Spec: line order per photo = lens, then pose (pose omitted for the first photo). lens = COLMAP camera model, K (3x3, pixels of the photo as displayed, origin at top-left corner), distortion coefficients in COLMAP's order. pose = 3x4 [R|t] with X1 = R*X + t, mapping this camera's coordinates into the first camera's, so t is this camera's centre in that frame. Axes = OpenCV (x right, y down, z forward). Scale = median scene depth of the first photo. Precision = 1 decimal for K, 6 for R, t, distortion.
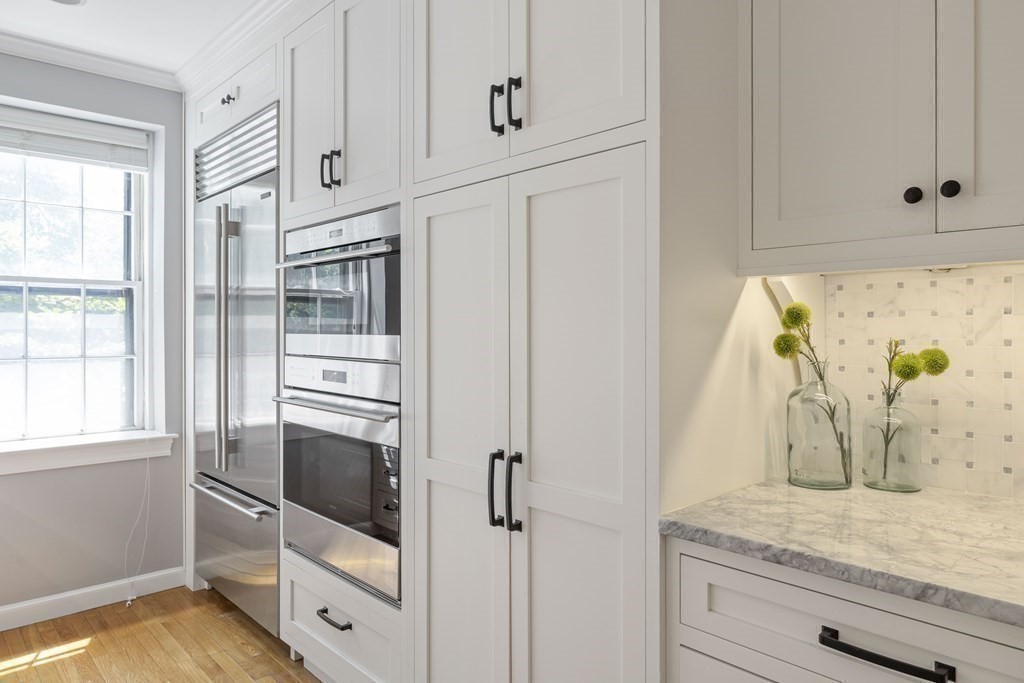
lens RADIAL K [[662.5, 0, 512.7], [0, 662.5, 320.5], [0, 0, 1]] dist [-0.002233, 0.001987]
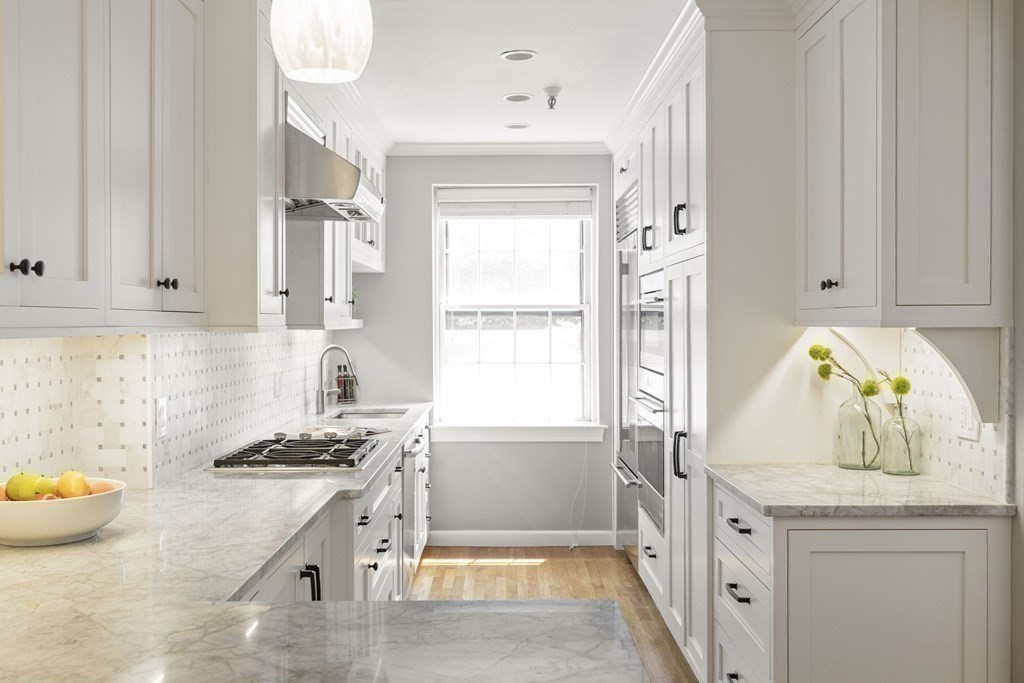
lens RADIAL K [[981.3, 0, 512.0], [0, 981.3, 341.5], [0, 0, 1]] dist [0.001988, 0.007844]
pose [[0.730860, 0.015643, -0.682348, 0.647586], [0.002099, 0.999681, 0.025166, -0.037862], [0.682524, -0.019825, 0.730594, -0.500232]]
